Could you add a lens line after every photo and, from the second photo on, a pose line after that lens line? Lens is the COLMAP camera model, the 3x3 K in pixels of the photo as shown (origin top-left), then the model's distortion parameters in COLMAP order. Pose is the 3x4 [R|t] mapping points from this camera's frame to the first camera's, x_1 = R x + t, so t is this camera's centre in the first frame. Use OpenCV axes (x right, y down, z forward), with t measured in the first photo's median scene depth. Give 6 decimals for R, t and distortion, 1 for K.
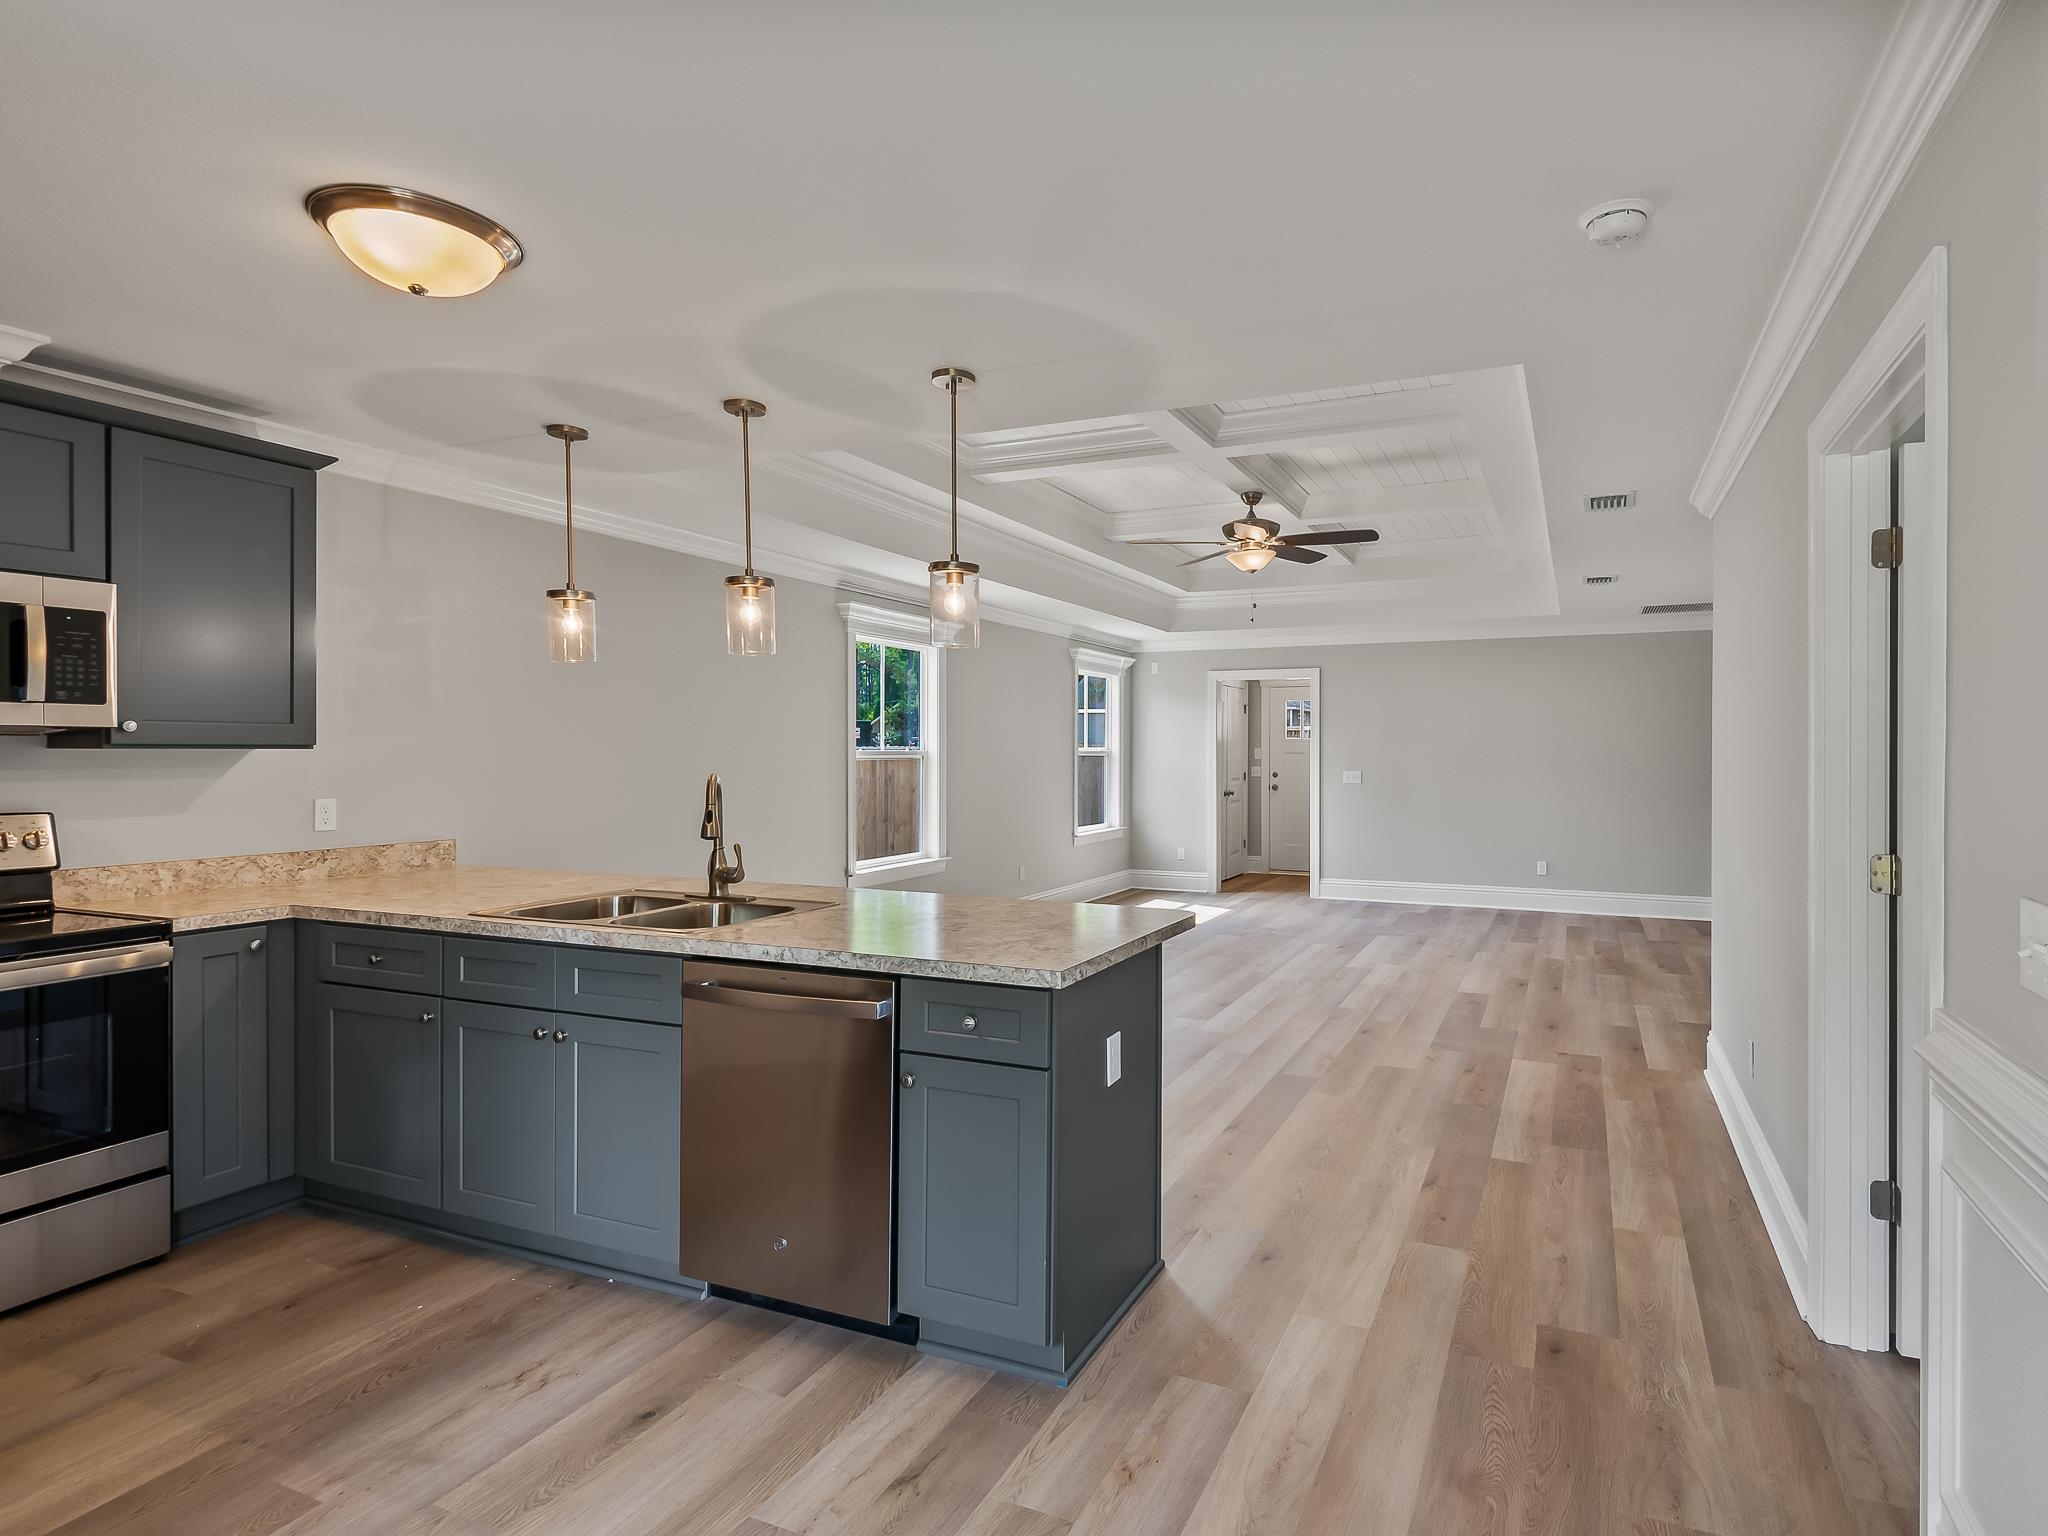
lens RADIAL K [[1042.8, 0, 1163.1], [0, 1042.8, 754.6], [0, 0, 1]] dist [0.042127, -0.023429]
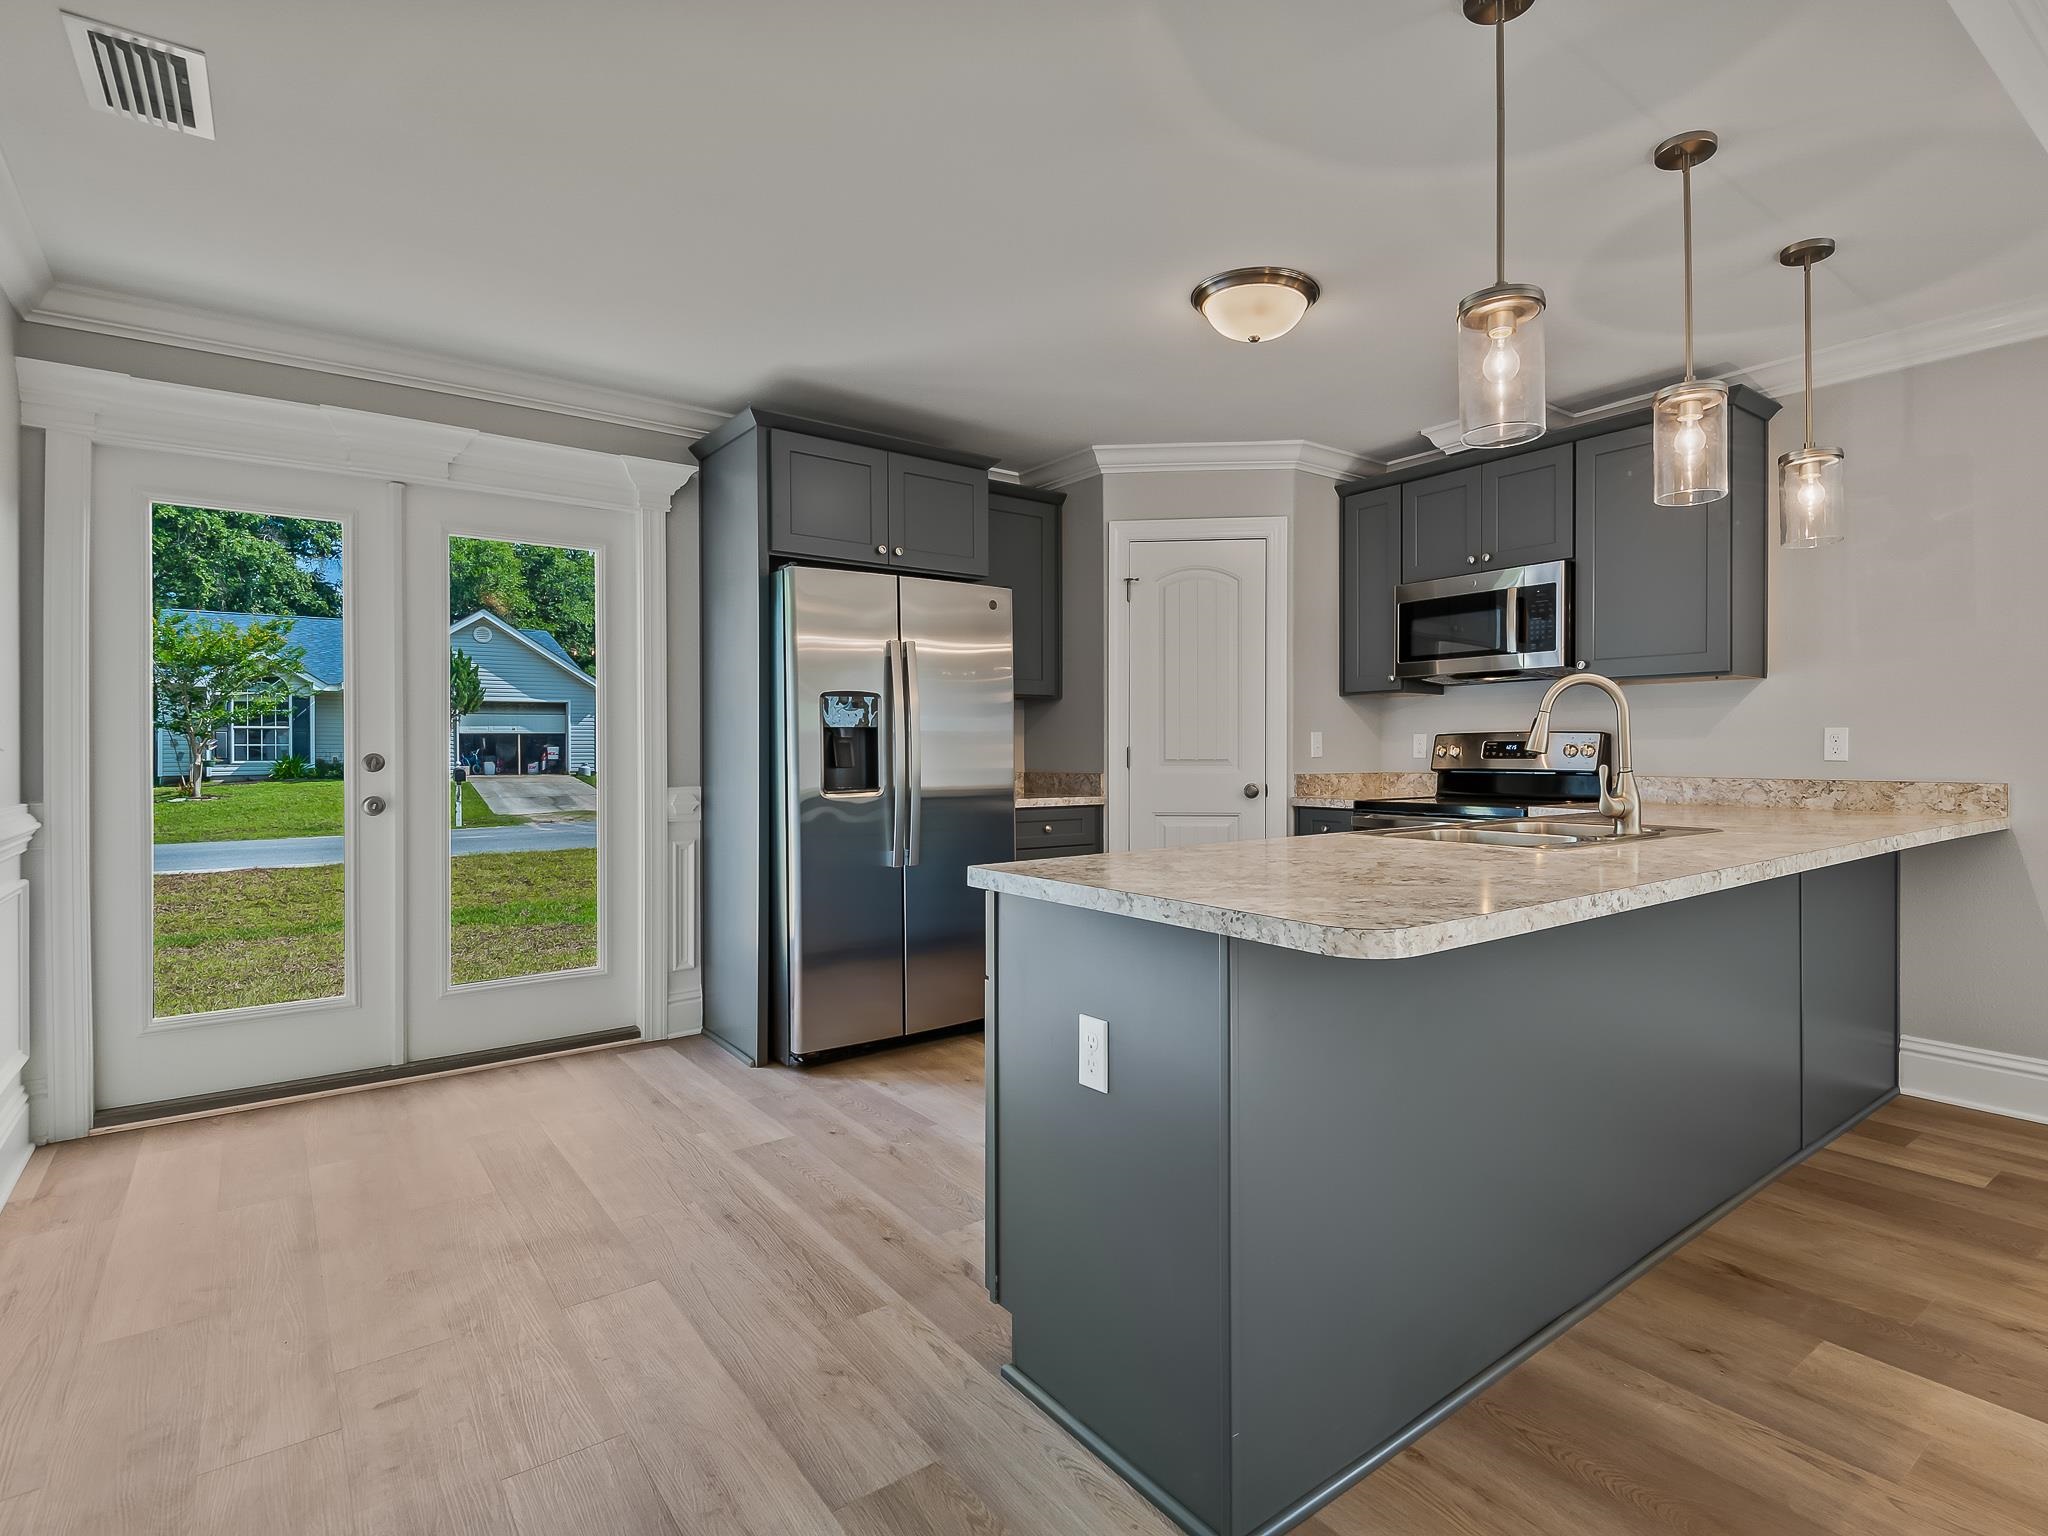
lens RADIAL K [[1053.0, 0, 1128.0], [0, 1053.0, 756.3], [0, 0, 1]] dist [0.044171, -0.027617]
pose [[-0.482056, 0.004506, -0.876129, 0.403919], [-0.002045, 0.999978, 0.006268, 0.070111], [0.876138, 0.004813, -0.482036, 1.008146]]
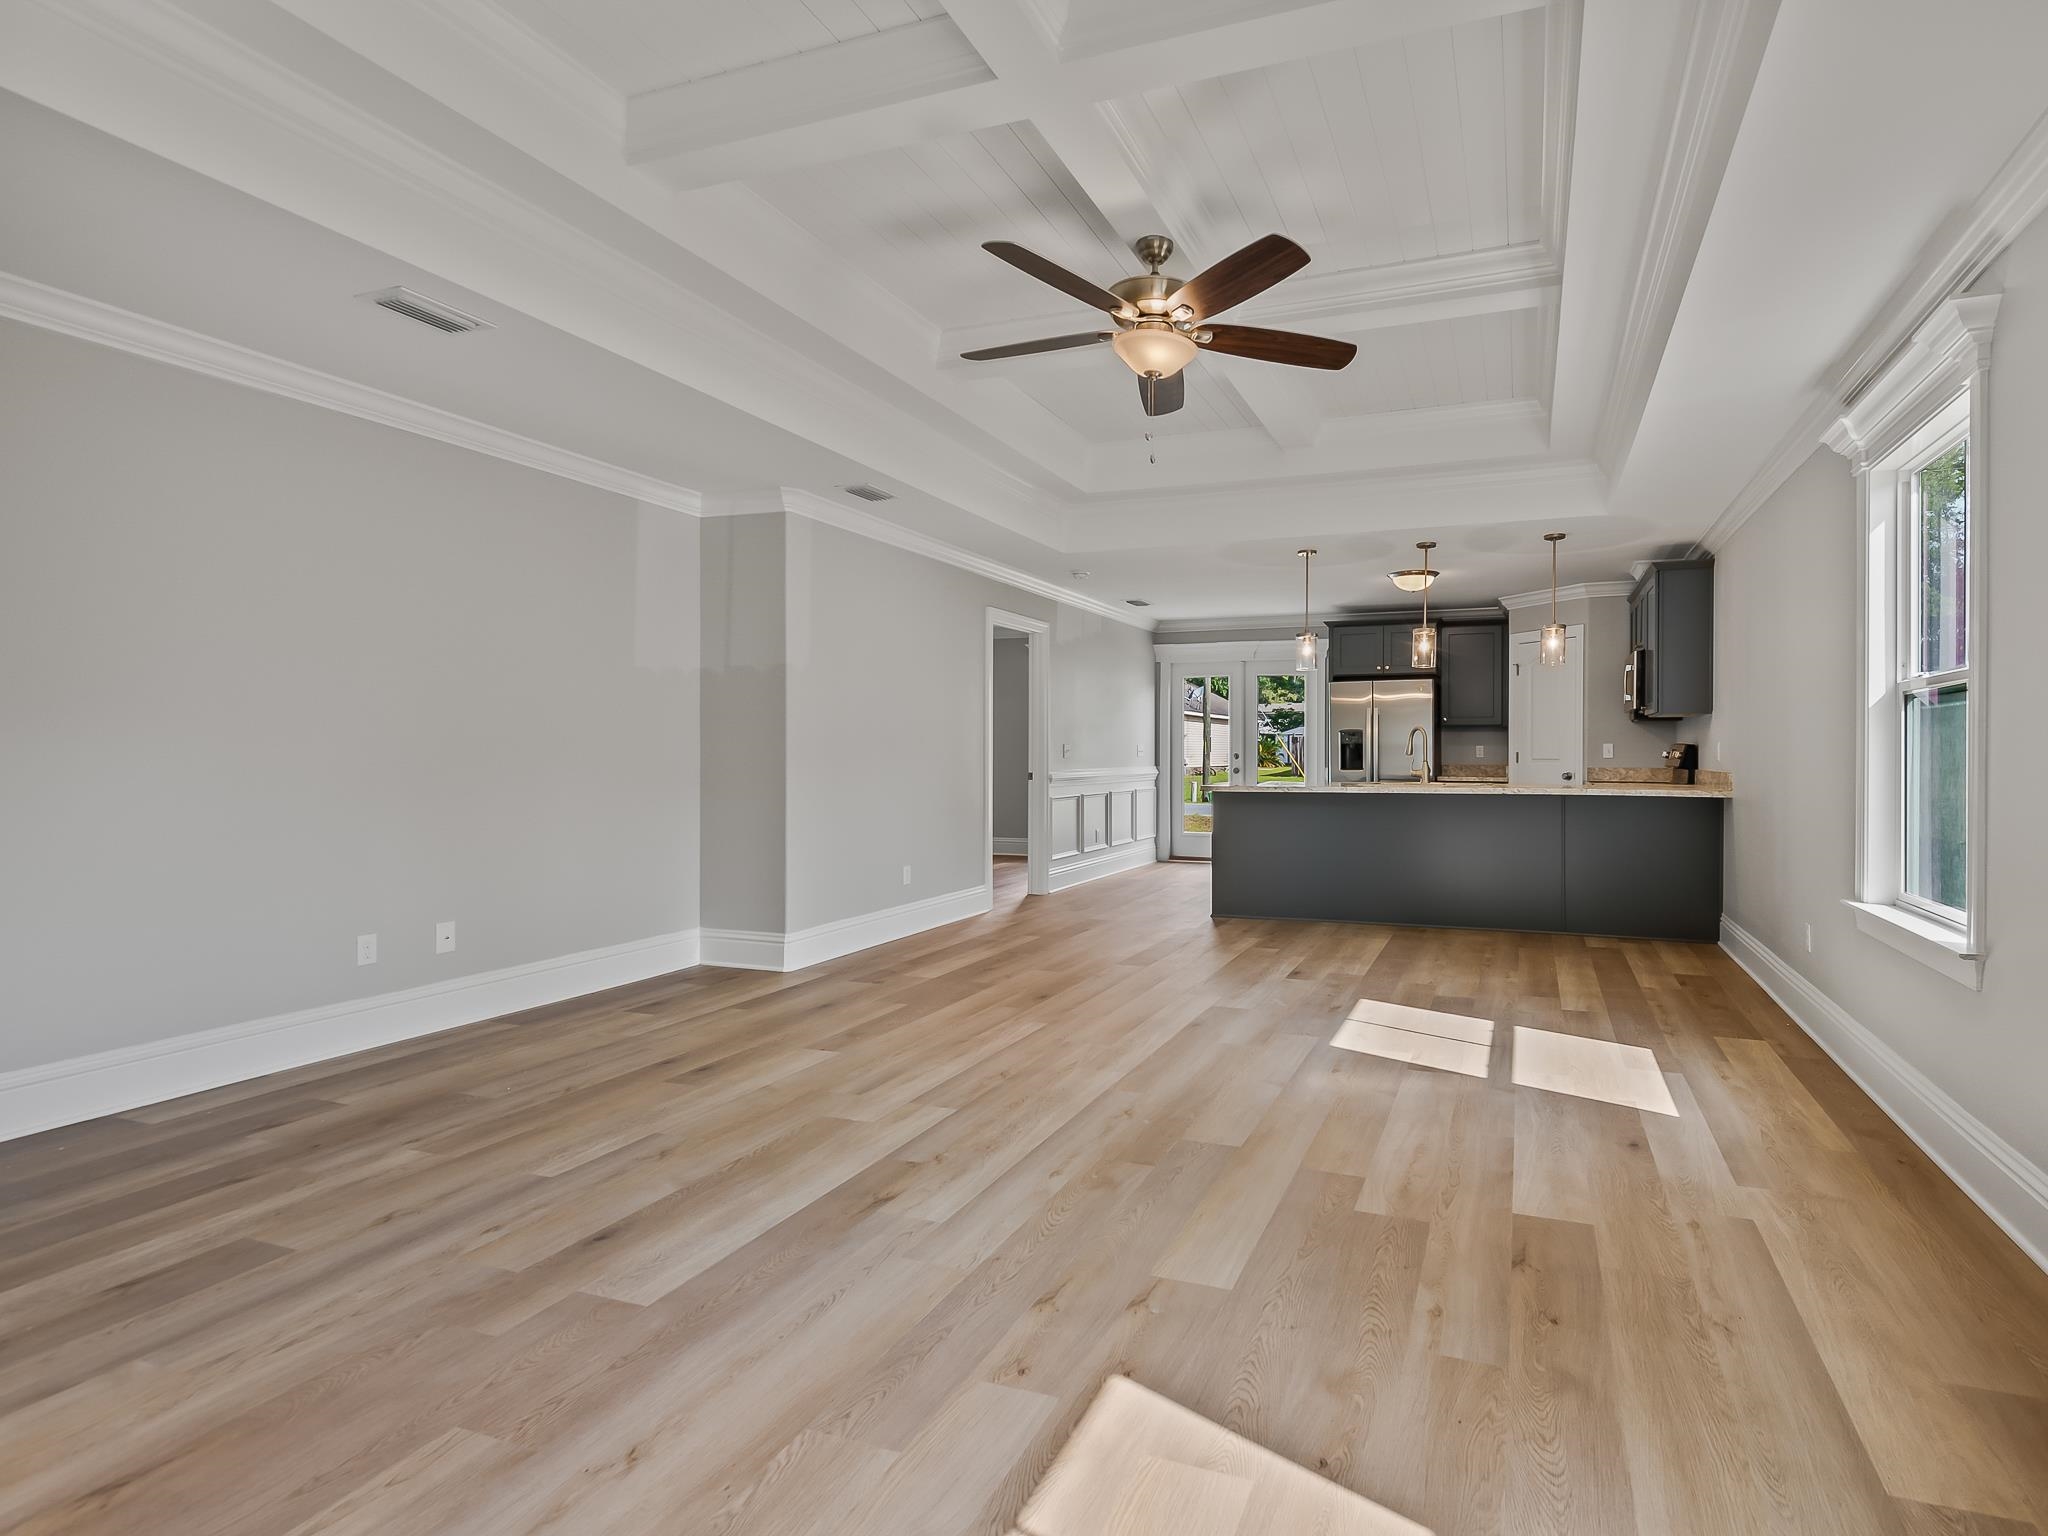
lens RADIAL K [[1053.0, 0, 1128.0], [0, 1053.0, 756.3], [0, 0, 1]] dist [0.044171, -0.027617]
pose [[-0.999871, -0.003776, -0.015641, 0.199923], [-0.003899, 0.999962, 0.007841, 0.060924], [0.015611, 0.007901, -0.999847, 2.994535]]
